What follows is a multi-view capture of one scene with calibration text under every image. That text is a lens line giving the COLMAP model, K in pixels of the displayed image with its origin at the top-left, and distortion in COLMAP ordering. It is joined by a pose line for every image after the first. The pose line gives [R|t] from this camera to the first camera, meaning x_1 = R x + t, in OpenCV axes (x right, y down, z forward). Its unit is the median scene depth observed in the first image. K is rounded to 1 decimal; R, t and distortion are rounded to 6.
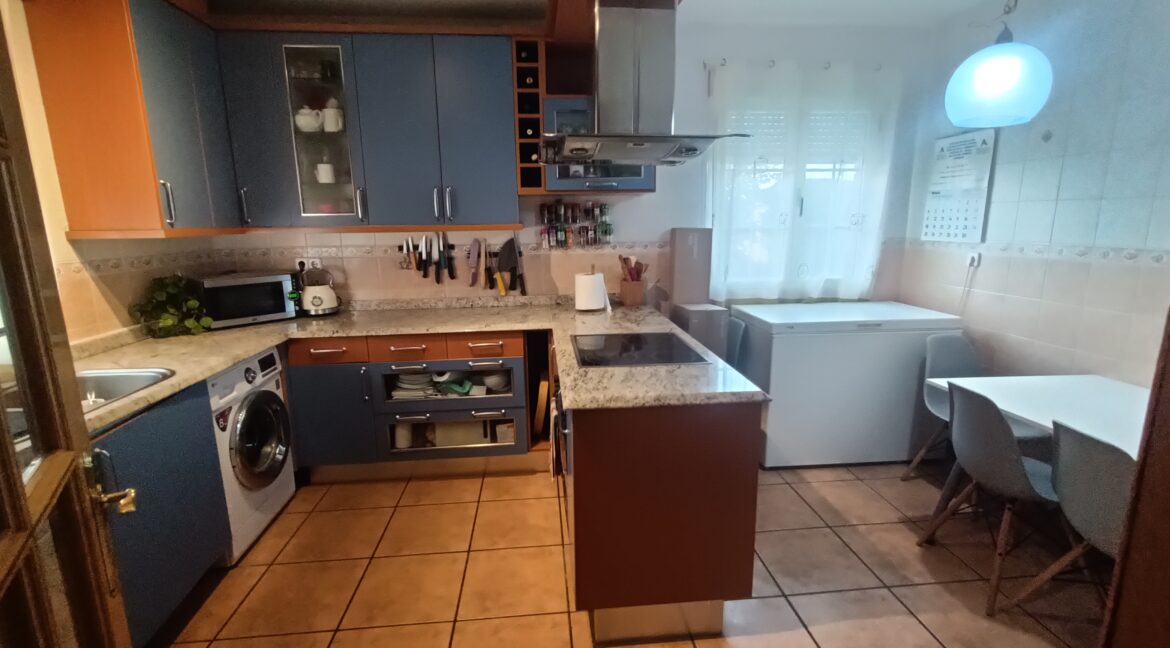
lens RADIAL K [[531.6, 0, 589.7], [0, 531.6, 323.3], [0, 0, 1]] dist [0.011589, 0.000759]
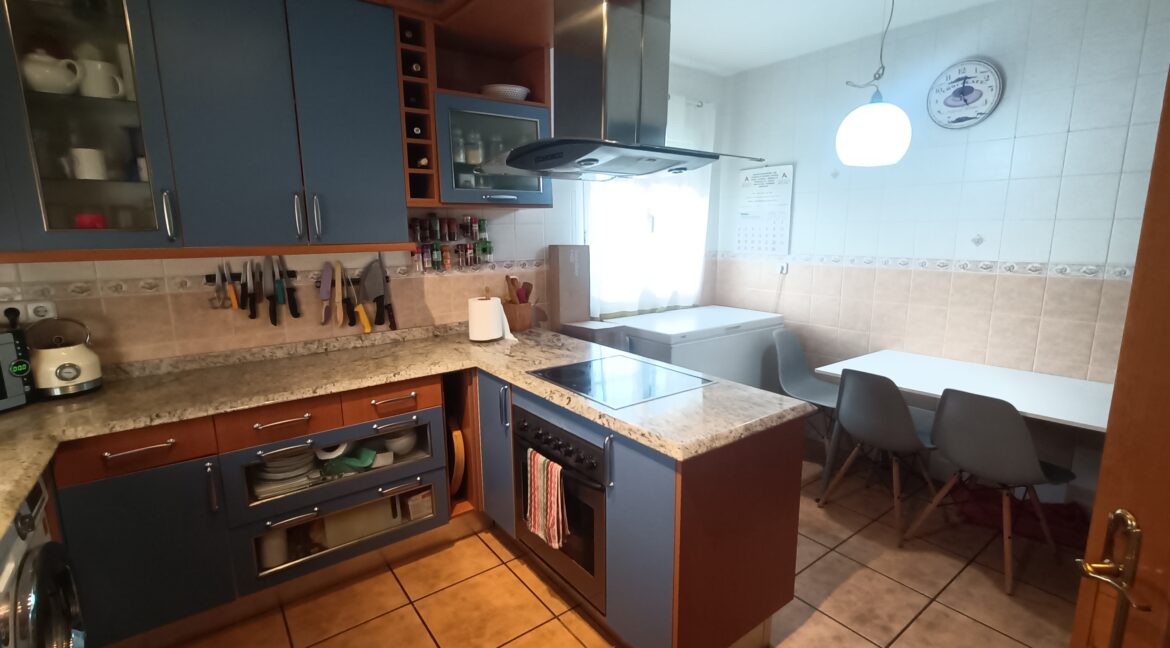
lens RADIAL K [[531.6, 0, 587.1], [0, 531.6, 325.3], [0, 0, 1]] dist [0.011589, 0.000759]
pose [[0.853511, -0.089211, 0.513381, -0.319405], [0.097982, 0.995138, 0.010029, -0.043334], [-0.511779, 0.041742, 0.858102, 0.170342]]
